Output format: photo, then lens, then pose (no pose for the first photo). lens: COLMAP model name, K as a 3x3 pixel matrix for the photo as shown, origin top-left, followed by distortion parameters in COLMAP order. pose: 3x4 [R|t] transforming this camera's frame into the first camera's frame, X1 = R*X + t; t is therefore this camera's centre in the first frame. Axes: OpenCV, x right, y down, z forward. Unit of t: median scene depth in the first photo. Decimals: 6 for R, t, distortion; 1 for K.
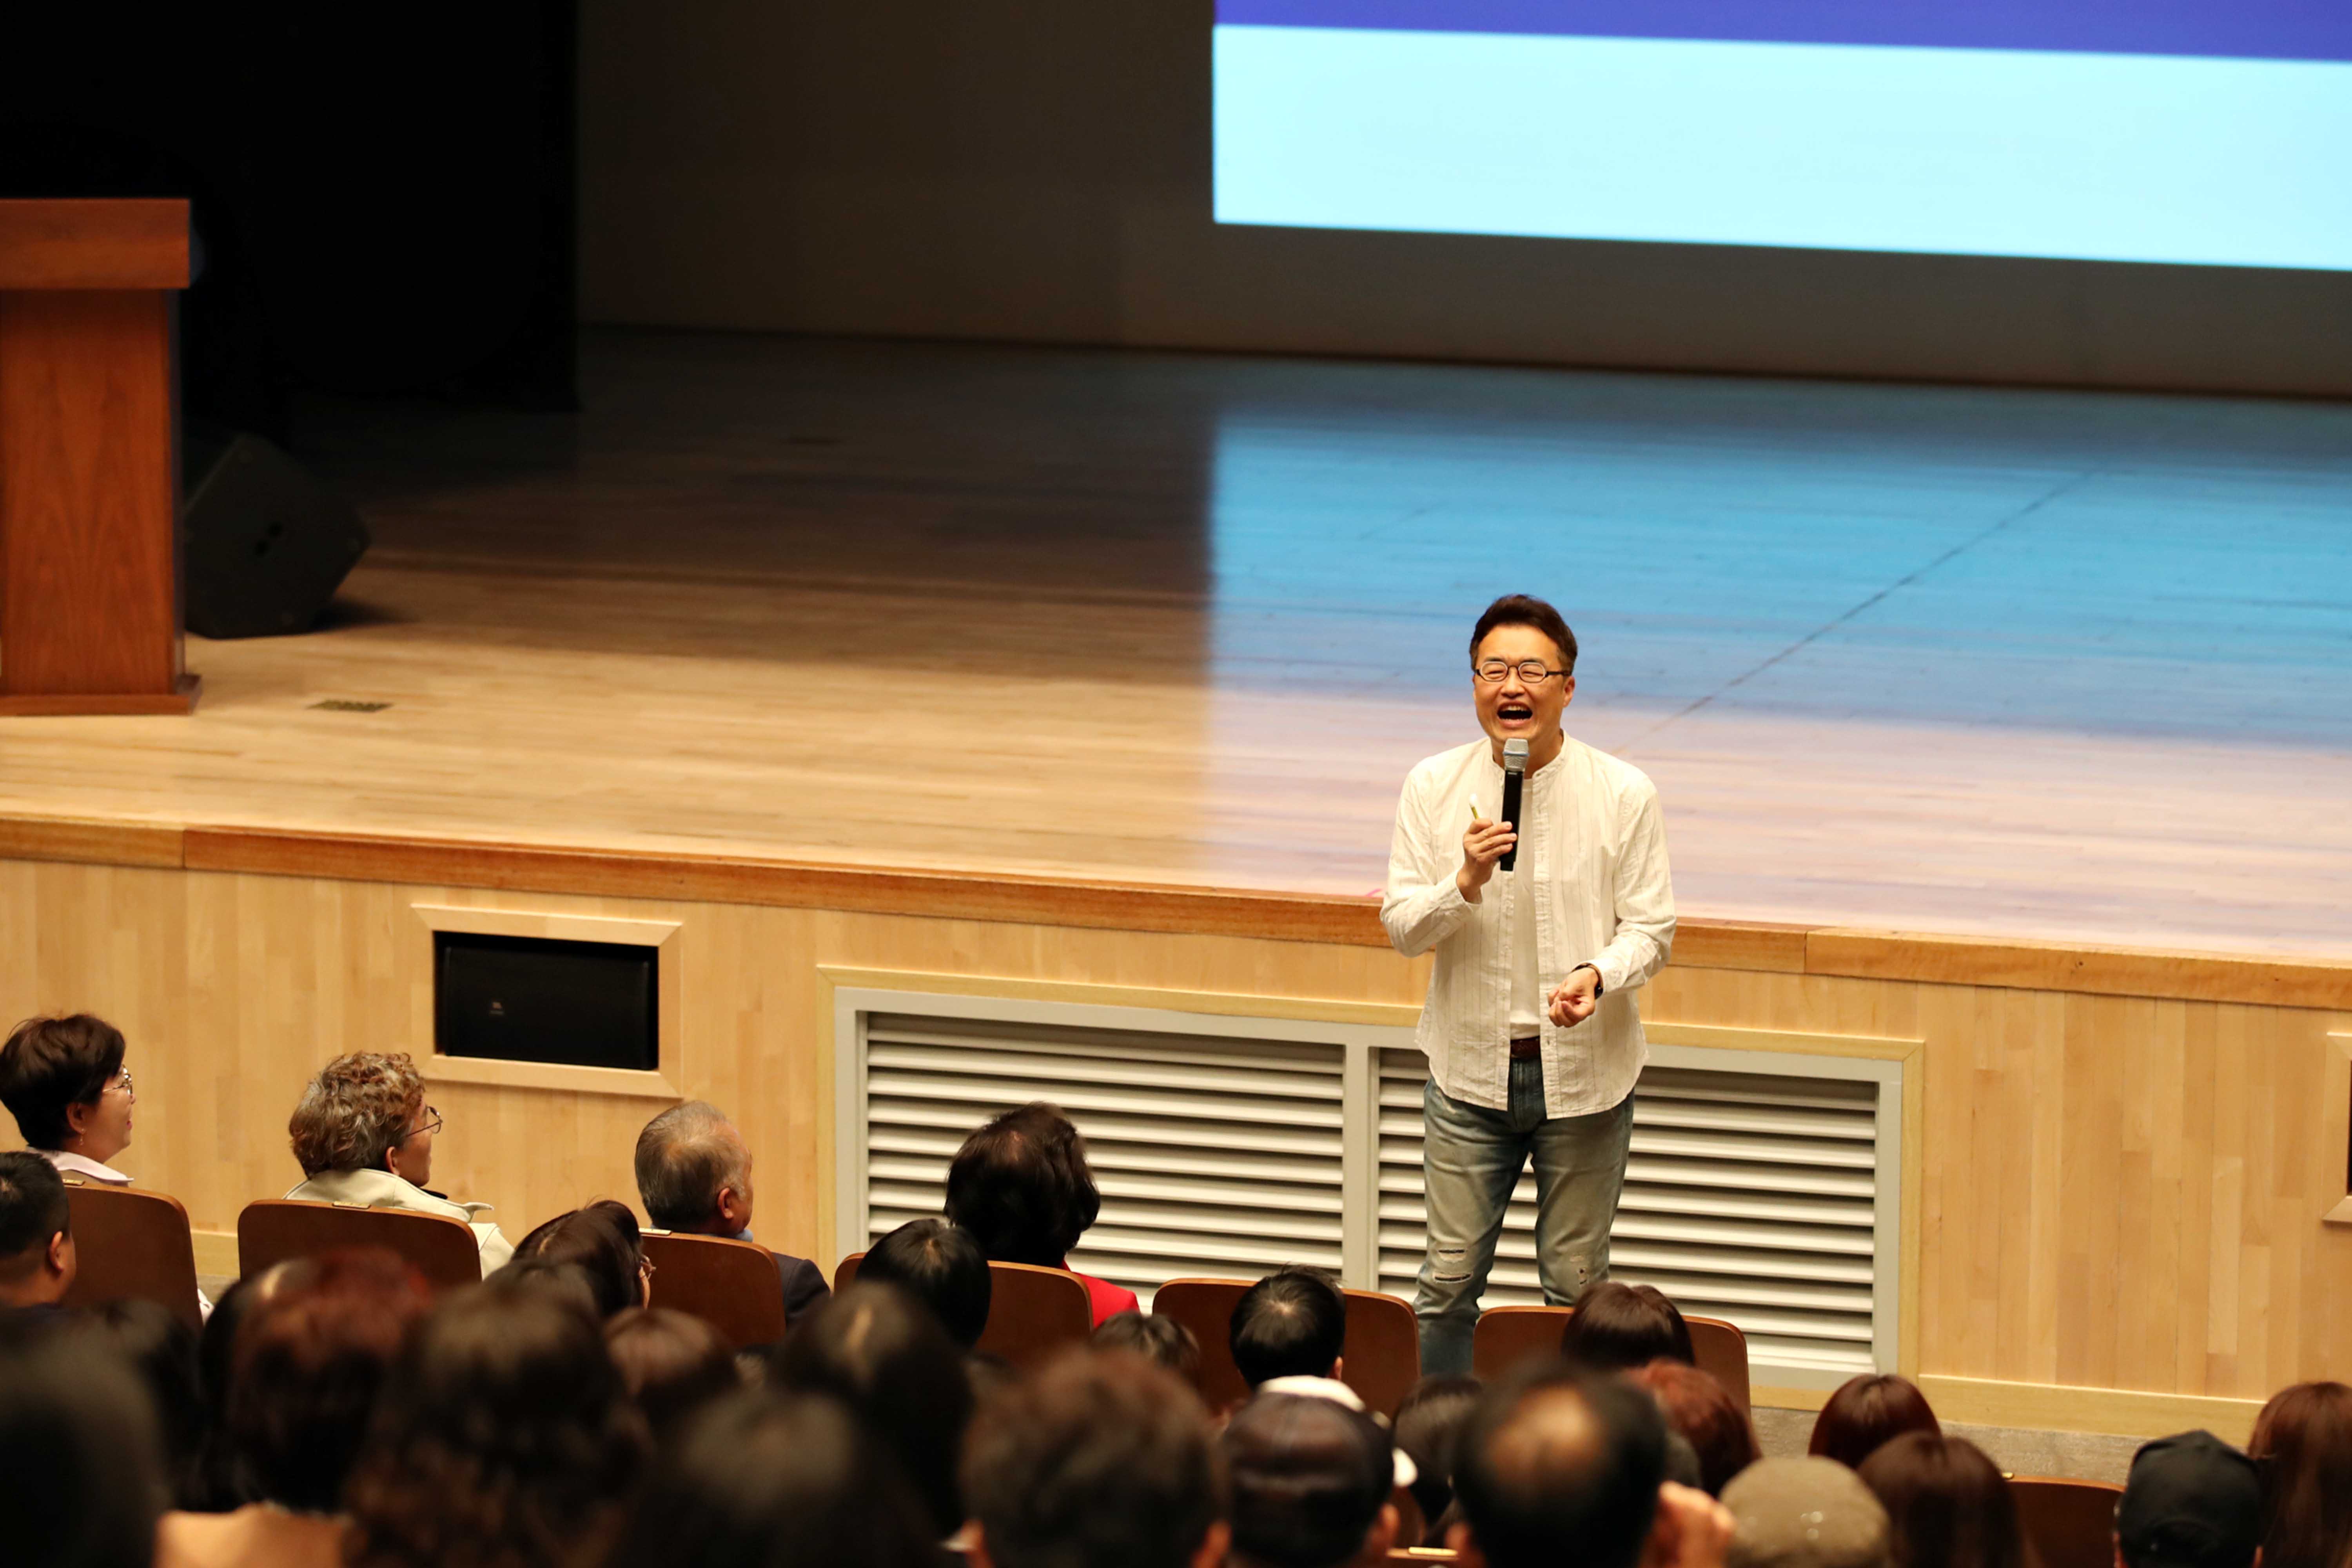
lens RADIAL K [[7454.2, 0, 1176.0], [0, 7454.2, 784.0], [0, 0, 1]] dist [-0.113942, -2.163164]
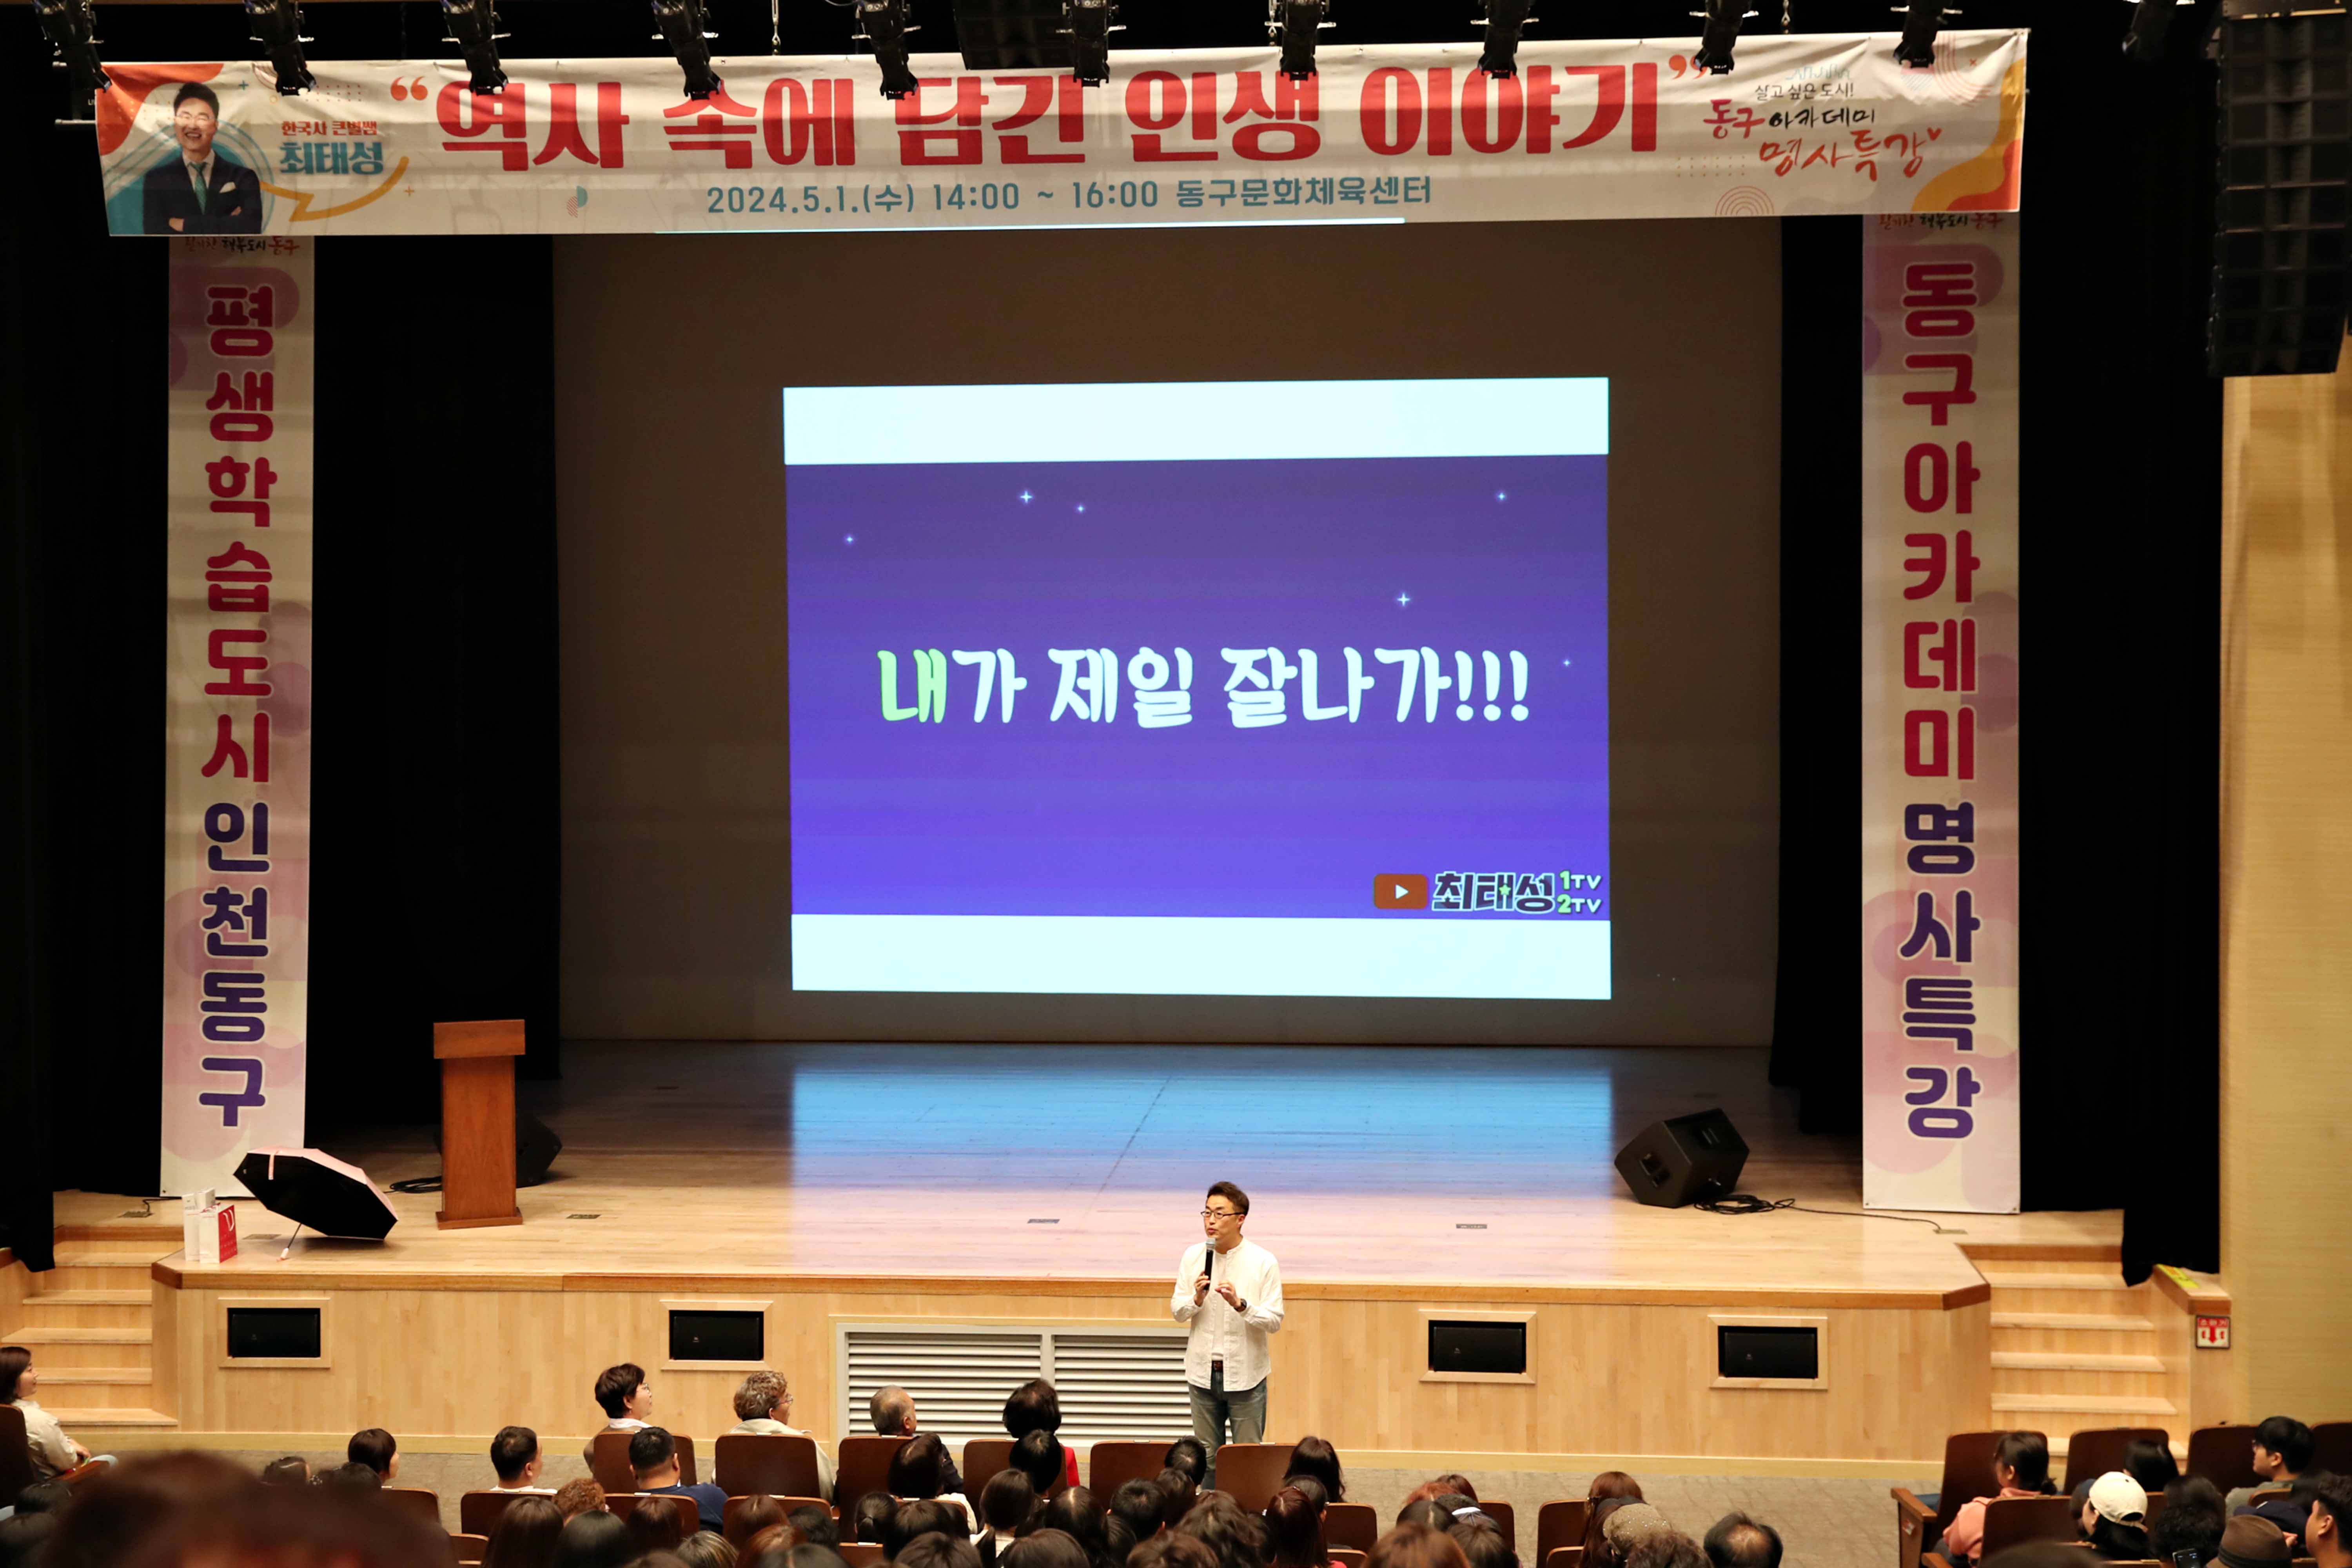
lens RADIAL K [[2969.4, 0, 1176.0], [0, 2969.4, 784.0], [0, 0, 1]] dist [0.044944, 0.081880]
pose [[0.973324, -0.020449, 0.228521, -0.162240], [0.048623, 0.991781, -0.118345, -0.030256], [-0.224223, 0.126299, 0.966319, -0.047569]]
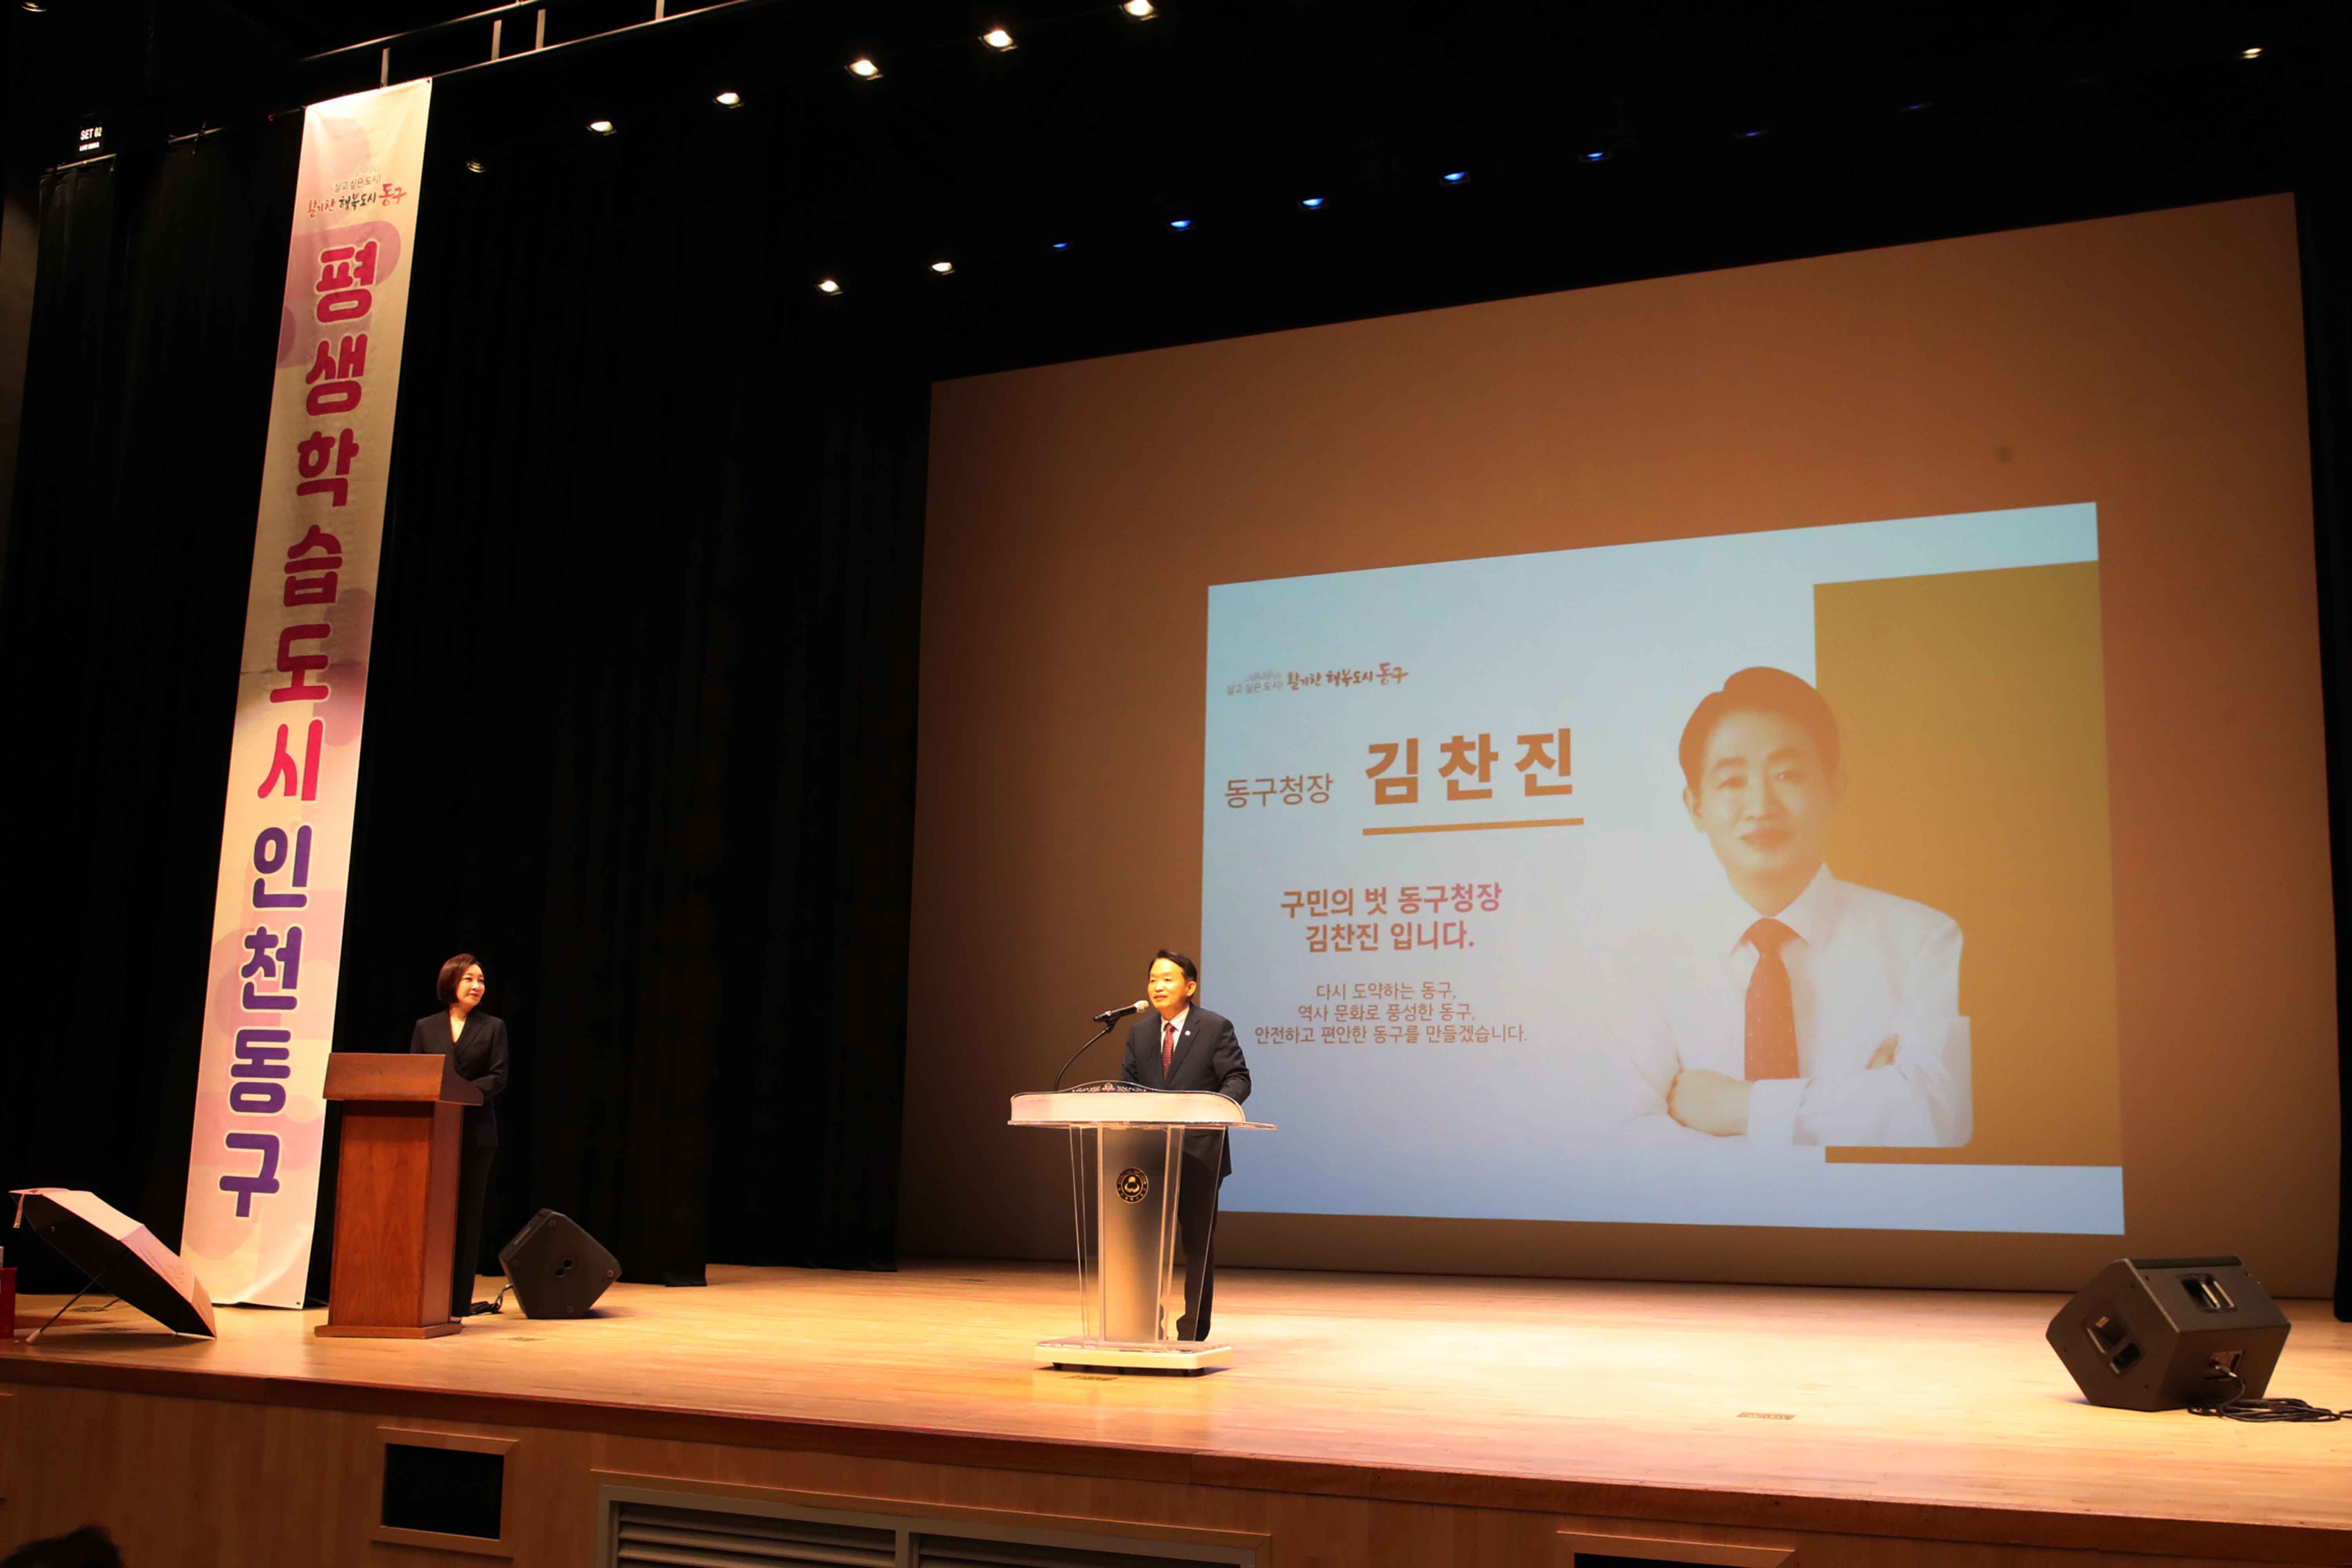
lens RADIAL K [[1959.7, 0, 1303.9], [0, 1959.7, 960.7], [0, 0, 1]] dist [-0.040778, 0.005625]
pose [[0.998488, 0.007351, -0.054485, 0.118827], [-0.021842, 0.962498, -0.270408, 0.028287], [0.050454, 0.271189, 0.961203, 0.591364]]
